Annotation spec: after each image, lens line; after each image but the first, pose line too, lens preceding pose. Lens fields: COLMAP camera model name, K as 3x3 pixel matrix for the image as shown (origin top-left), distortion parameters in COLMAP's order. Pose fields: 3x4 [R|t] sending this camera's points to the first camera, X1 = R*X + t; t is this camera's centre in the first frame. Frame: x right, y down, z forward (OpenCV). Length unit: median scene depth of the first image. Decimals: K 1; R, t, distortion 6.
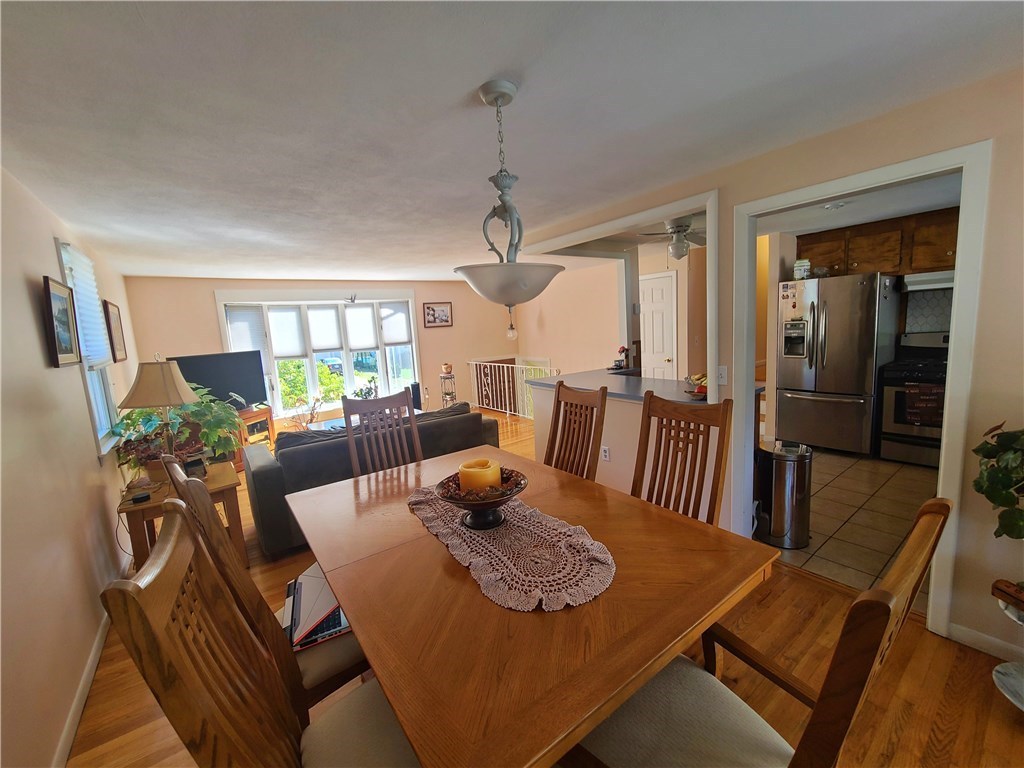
lens RADIAL K [[418.6, 0, 522.4], [0, 418.6, 381.8], [0, 0, 1]] dist [-0.004134, 0.001730]
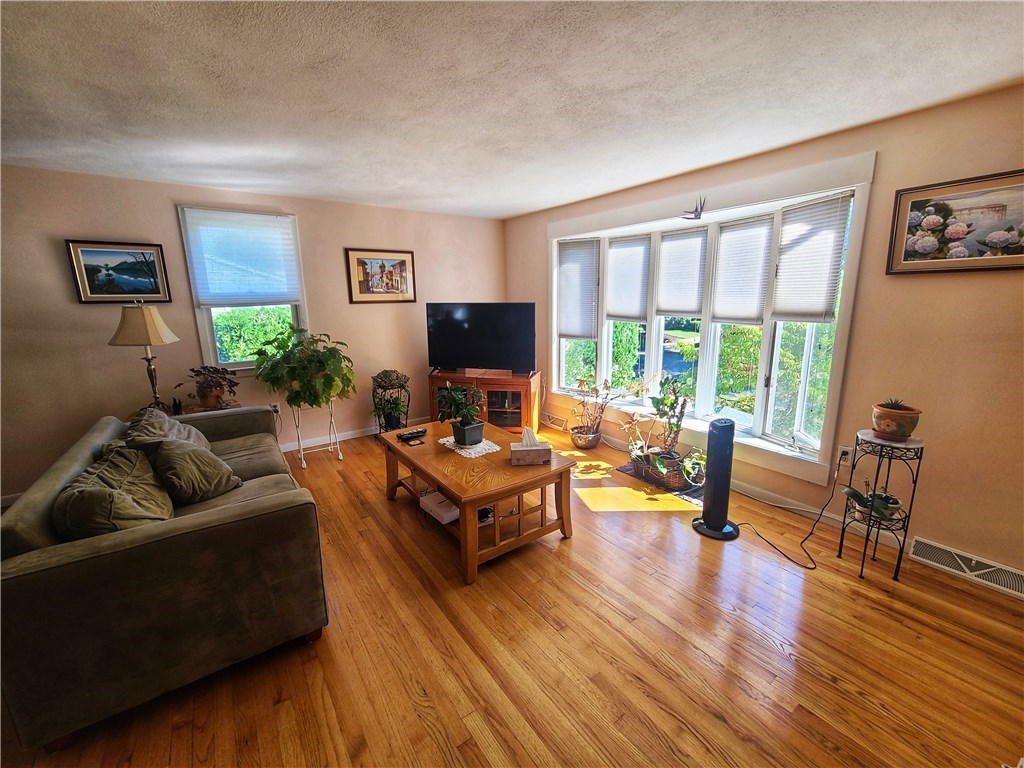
lens RADIAL K [[418.6, 0, 516.4], [0, 418.6, 379.1], [0, 0, 1]] dist [-0.004134, 0.001730]
pose [[-0.029319, 0.256480, -0.966105, 0.150314], [-0.123876, 0.958137, 0.258124, -0.157356], [0.991865, 0.127245, 0.003680, 1.151474]]
